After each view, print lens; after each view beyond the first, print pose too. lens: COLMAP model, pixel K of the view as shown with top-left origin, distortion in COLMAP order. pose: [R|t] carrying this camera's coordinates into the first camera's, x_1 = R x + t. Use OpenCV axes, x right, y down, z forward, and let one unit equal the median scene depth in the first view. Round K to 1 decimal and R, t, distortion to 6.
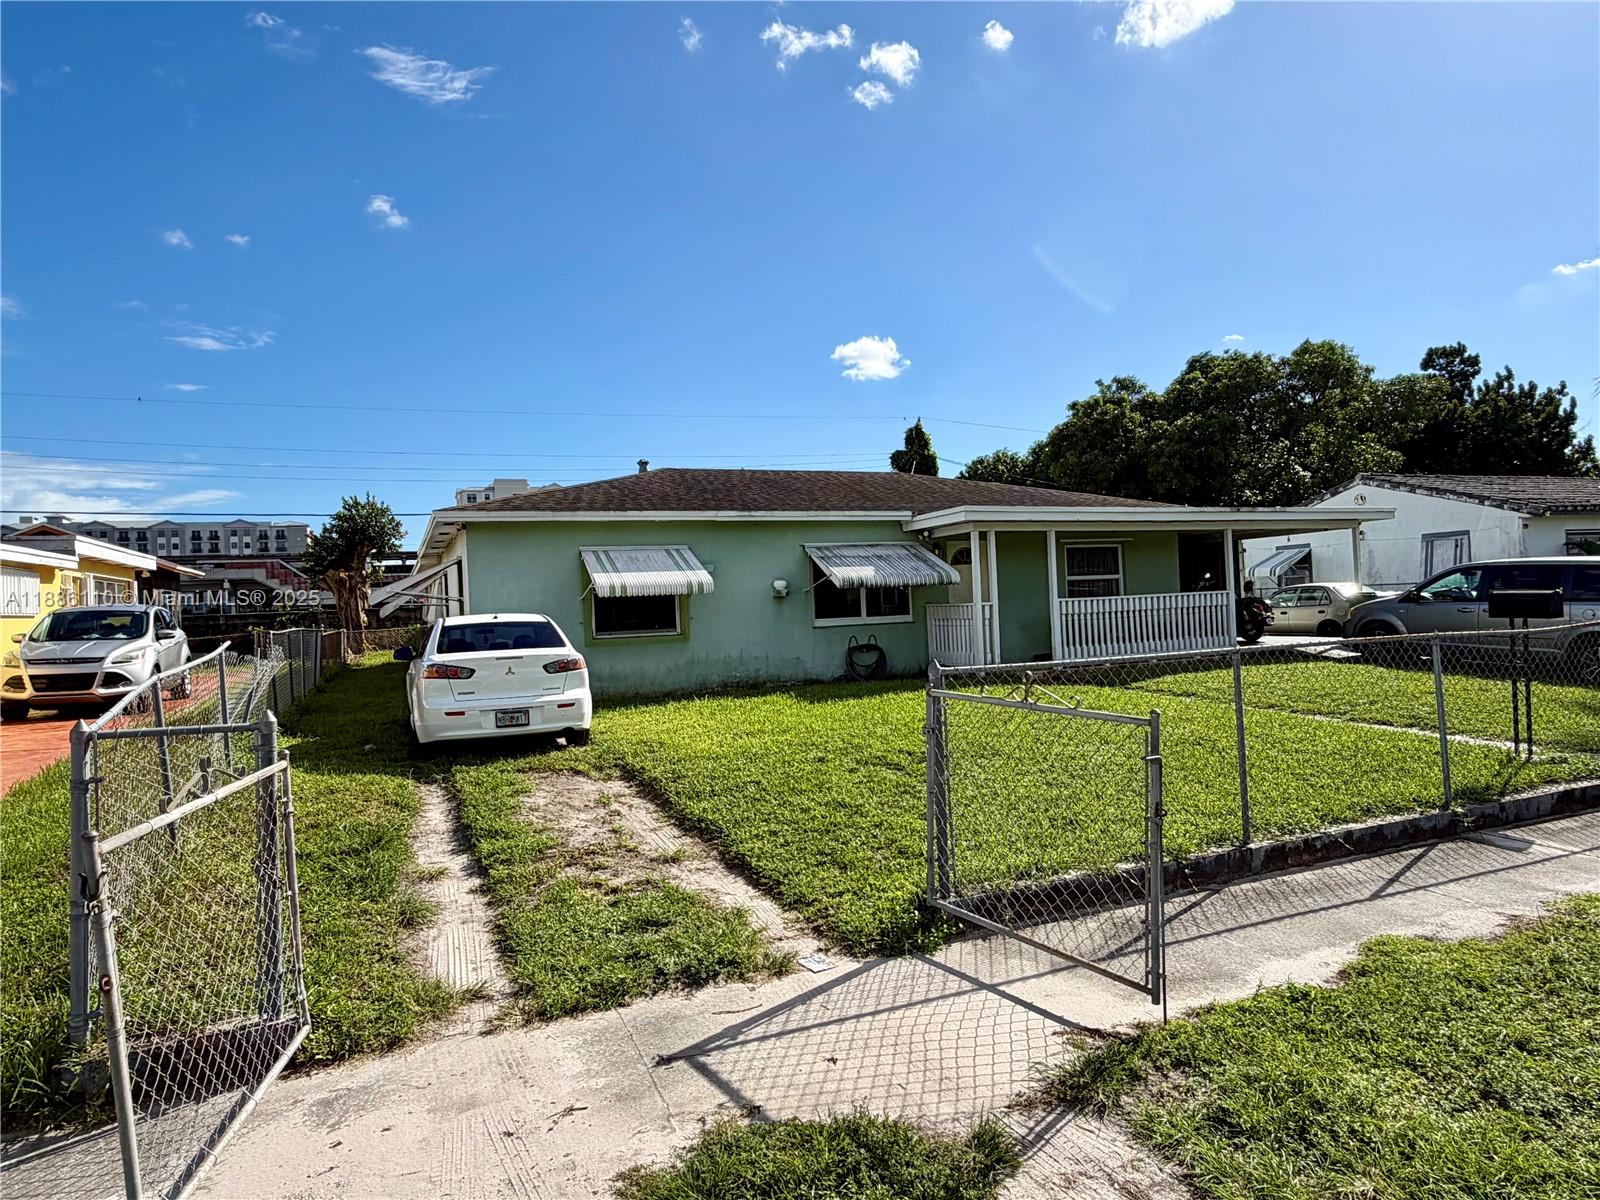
lens RADIAL K [[927.4, 0, 800.0], [0, 927.4, 600.0], [0, 0, 1]] dist [0.000265, 0.000215]
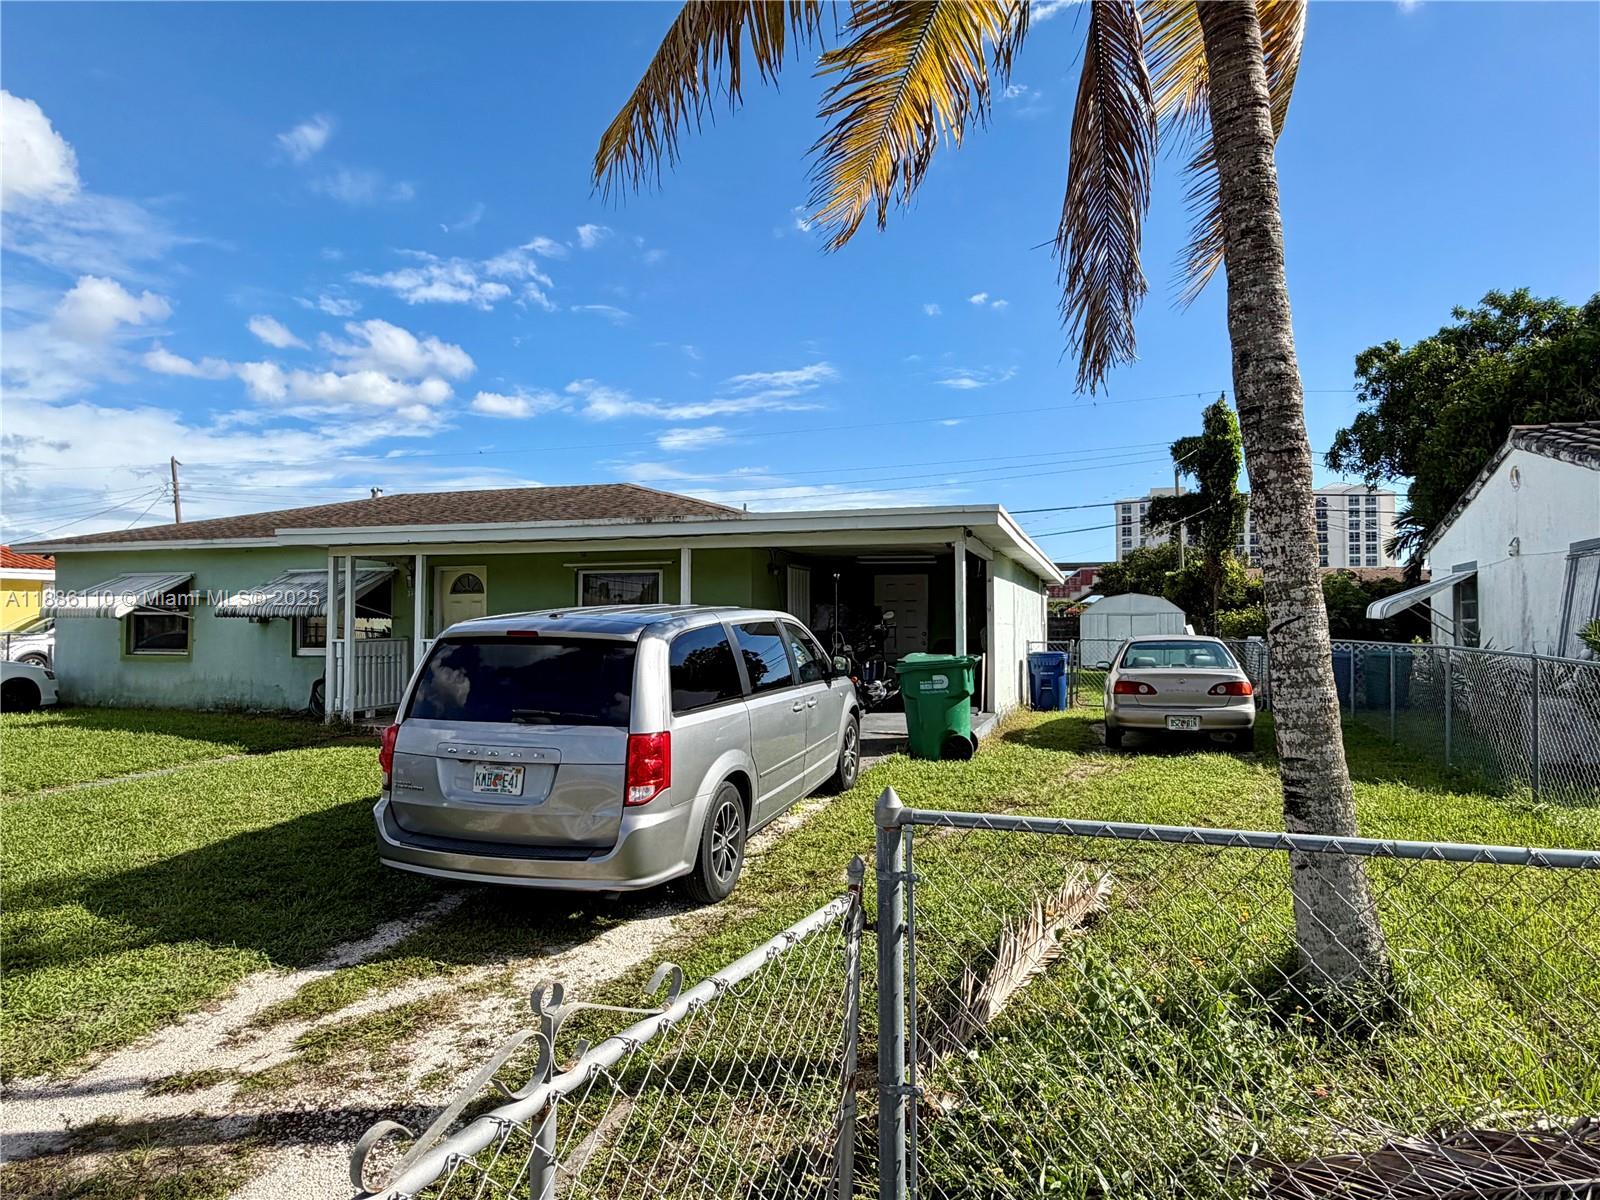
lens RADIAL K [[915.4, 0, 801.8], [0, 915.4, 559.8], [0, 0, 1]] dist [0.032374, 0.000243]
pose [[0.767275, -0.003713, -0.641308, 1.049800], [-0.031524, 0.998556, -0.043497, -0.045354], [0.640543, 0.053591, 0.766050, 0.596087]]
